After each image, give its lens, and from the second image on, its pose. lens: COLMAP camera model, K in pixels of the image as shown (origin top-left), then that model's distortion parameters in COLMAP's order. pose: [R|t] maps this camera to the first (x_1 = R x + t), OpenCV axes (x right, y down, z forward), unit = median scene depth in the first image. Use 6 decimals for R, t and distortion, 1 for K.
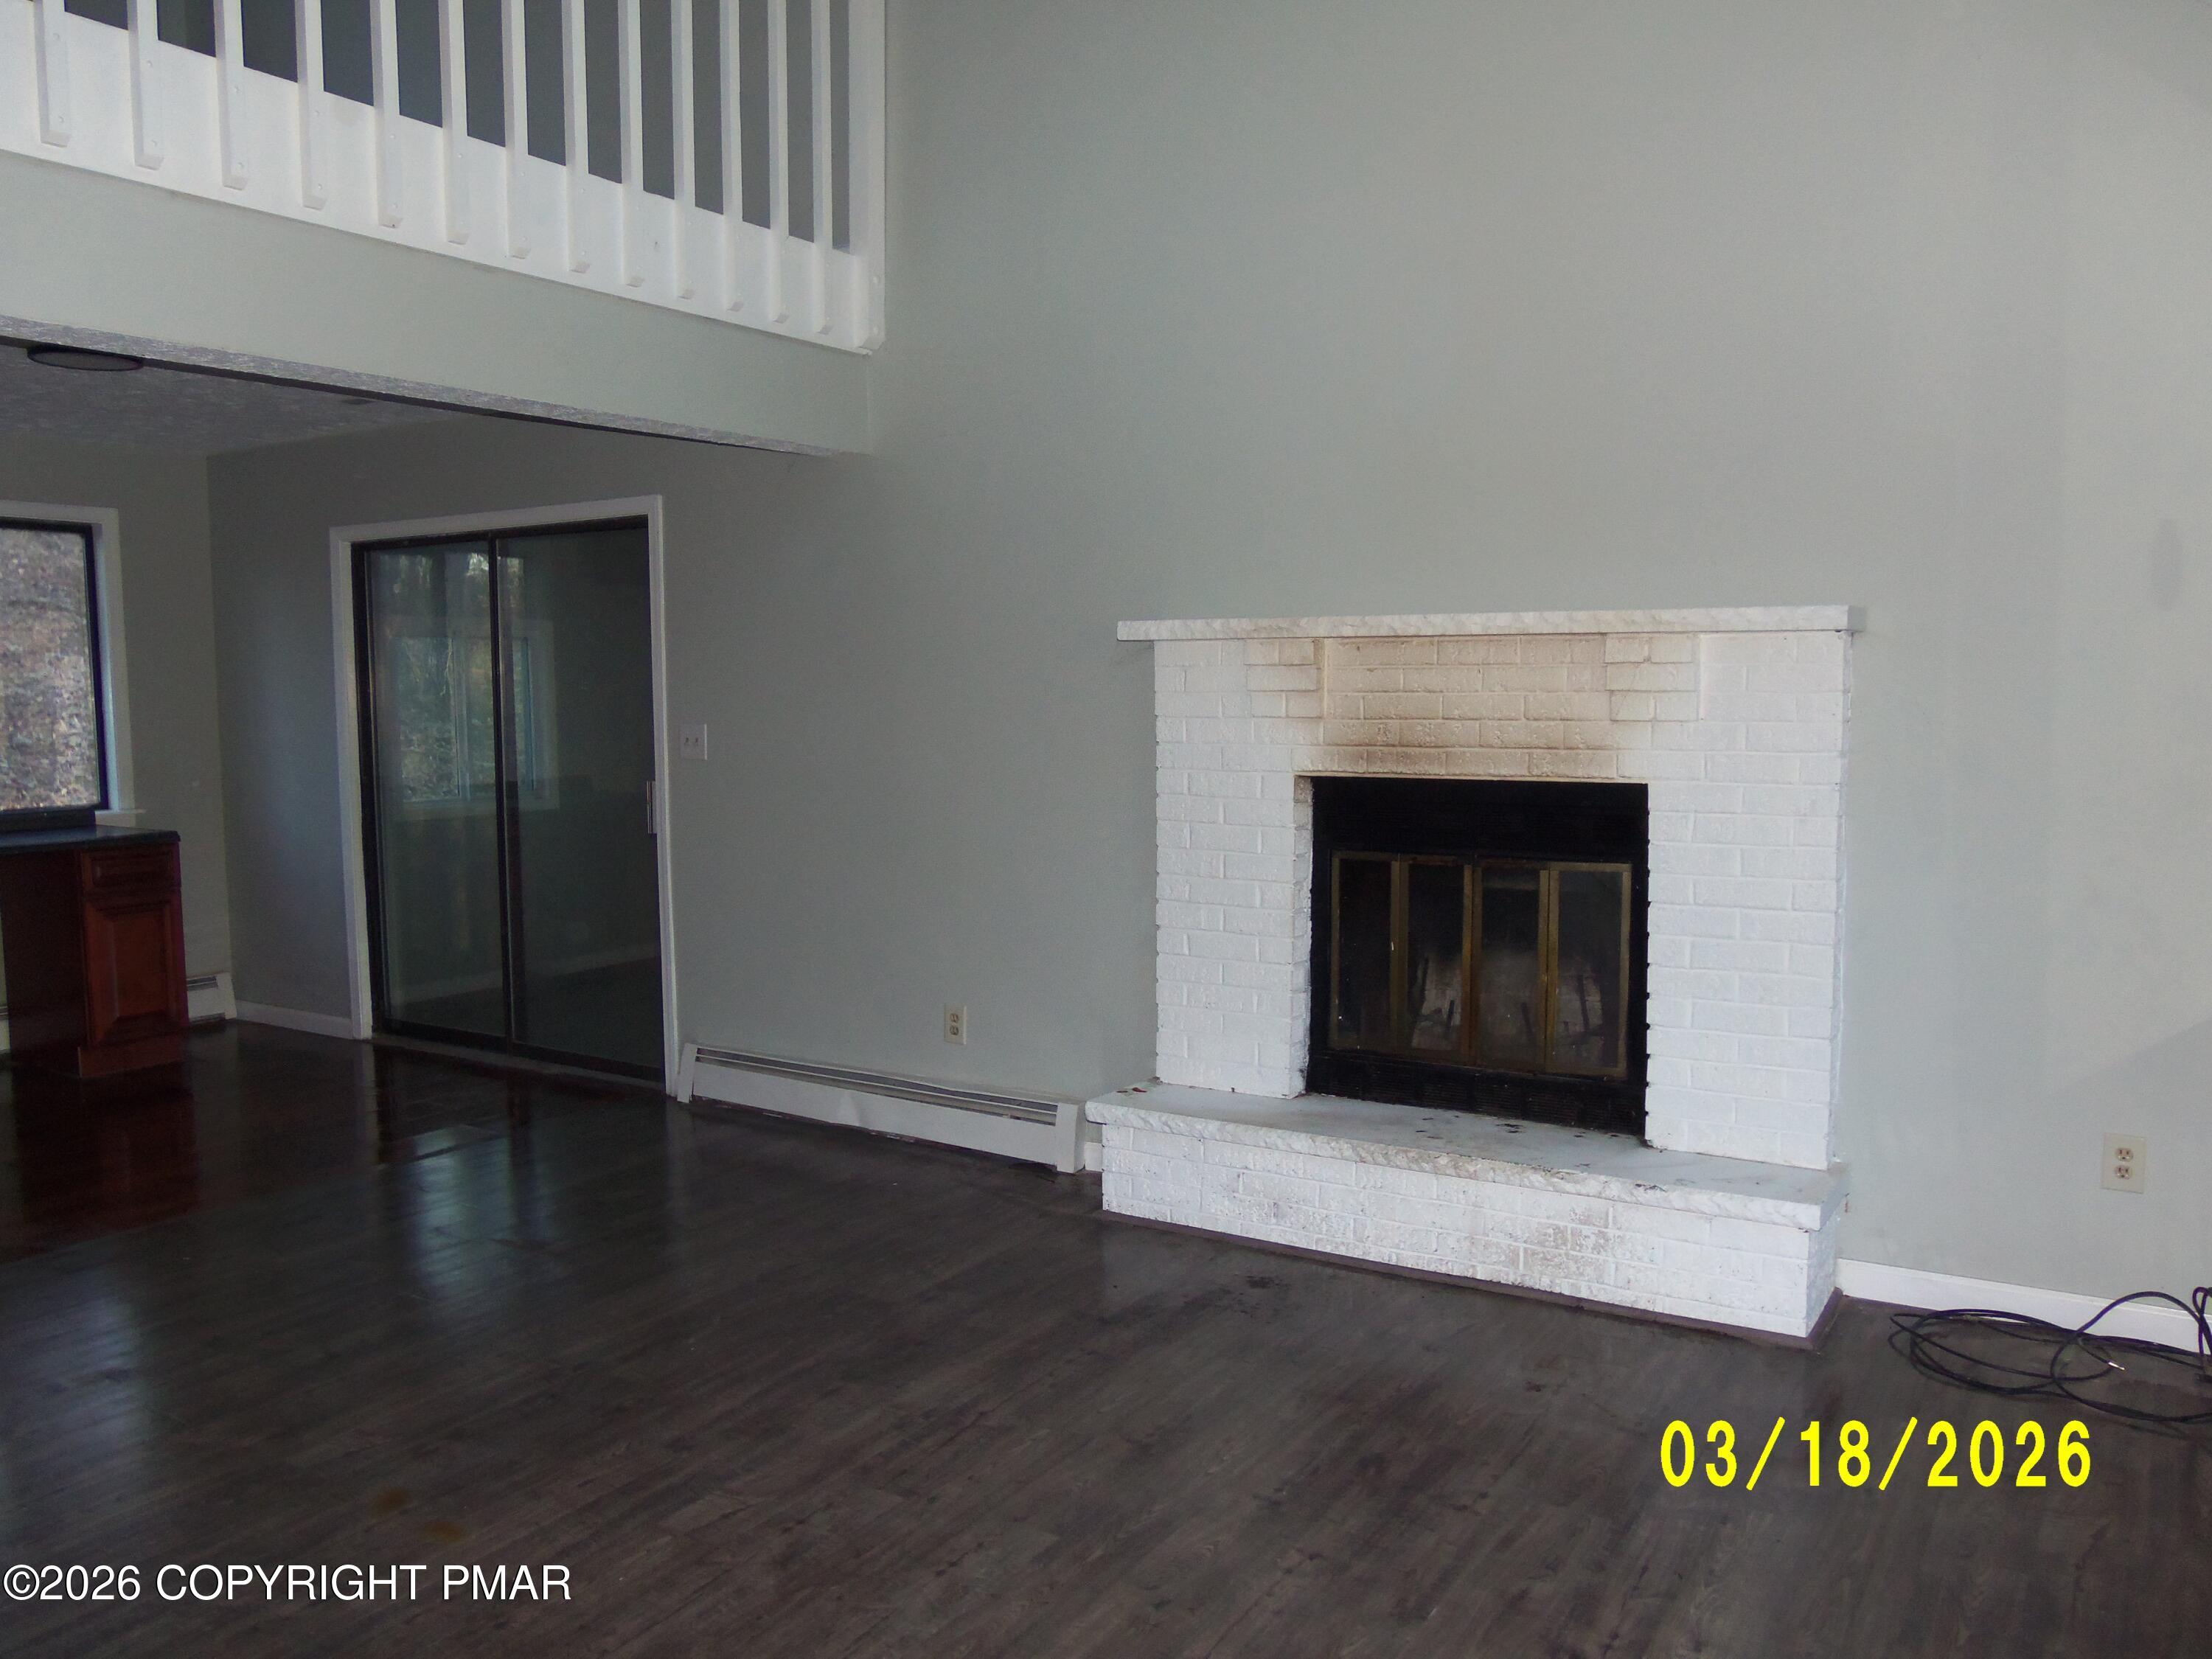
lens RADIAL K [[1715.4, 0, 1112.0], [0, 1715.4, 830.4], [0, 0, 1]] dist [-0.050828, 0.020515]
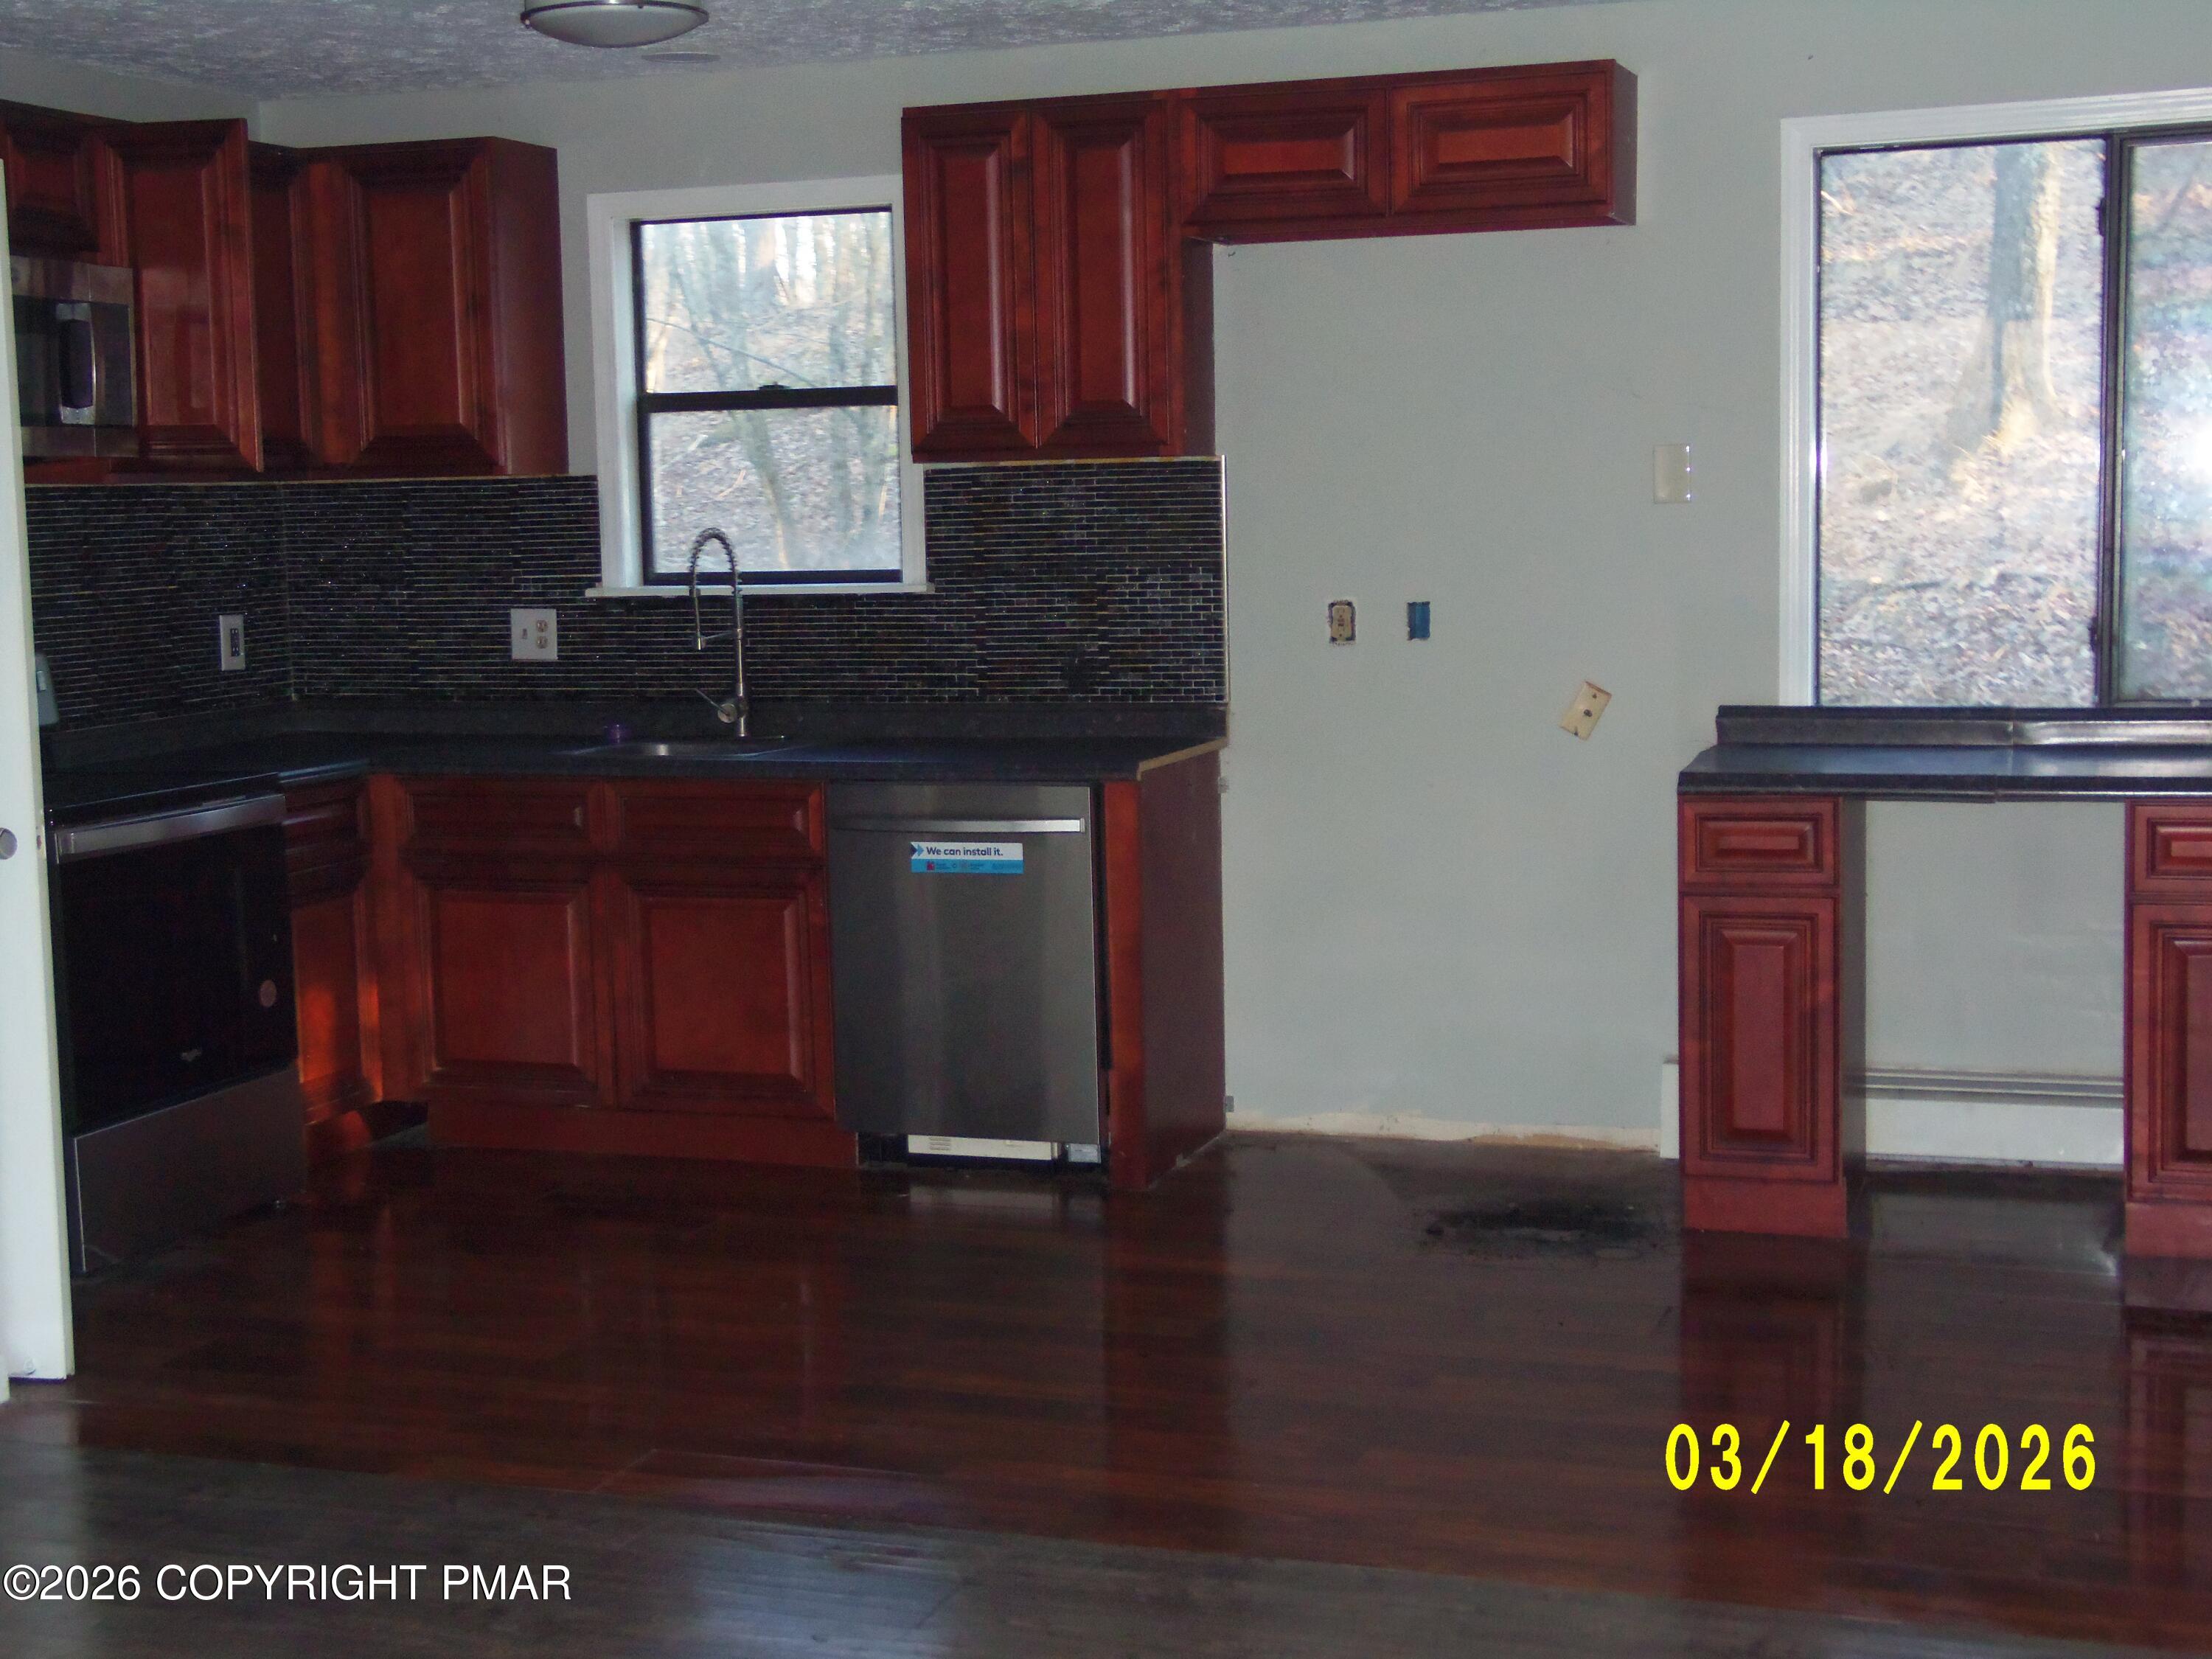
lens RADIAL K [[3107.7, 0, 1098.3], [0, 3107.7, 822.7], [0, 0, 1]] dist [0.045999, 0.000000]
pose [[0.220952, 0.103962, -0.969728, 0.298725], [-0.058154, 0.993938, 0.093307, -0.062488], [0.973549, 0.035777, 0.225658, 0.649021]]
